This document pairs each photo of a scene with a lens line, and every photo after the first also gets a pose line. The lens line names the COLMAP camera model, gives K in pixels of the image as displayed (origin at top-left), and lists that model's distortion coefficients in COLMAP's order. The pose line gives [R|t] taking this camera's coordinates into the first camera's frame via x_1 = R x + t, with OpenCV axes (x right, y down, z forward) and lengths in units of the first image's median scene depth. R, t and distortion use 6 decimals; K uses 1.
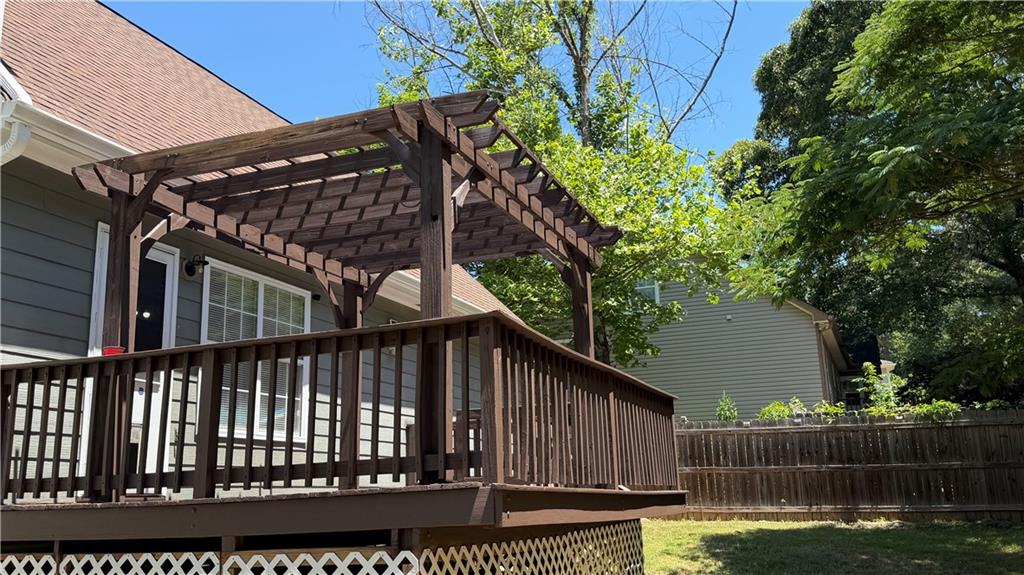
lens RADIAL K [[916.5, 0, 489.0], [0, 916.5, 294.4], [0, 0, 1]] dist [0.039521, -0.004688]
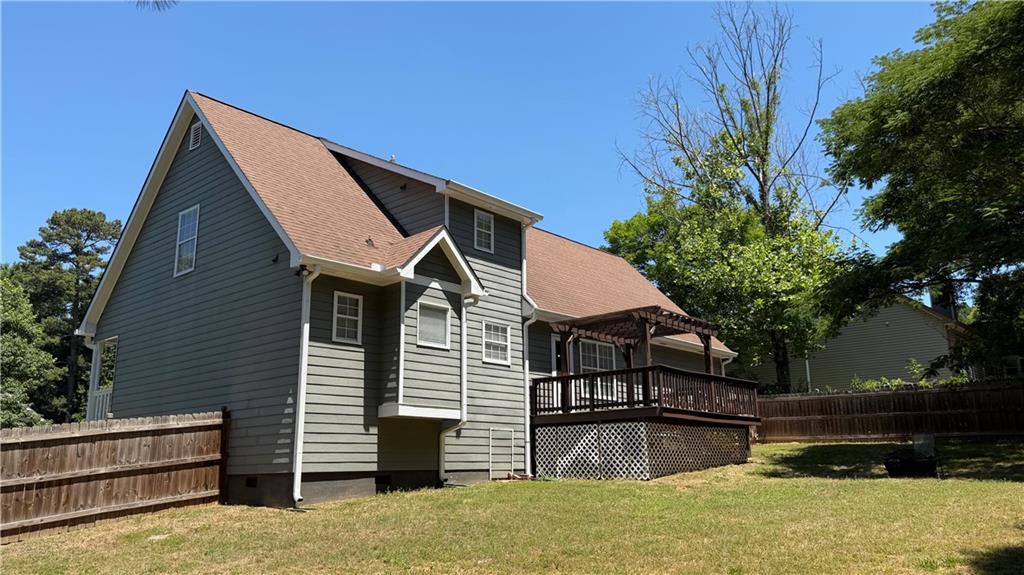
lens RADIAL K [[766.4, 0, 510.2], [0, 766.4, 289.5], [0, 0, 1]] dist [0.067931, -0.022995]
pose [[0.945575, -0.064083, -0.319030, 0.280852], [0.062837, 0.997923, -0.014209, -0.173968], [0.319278, -0.006611, 0.947638, -1.410361]]
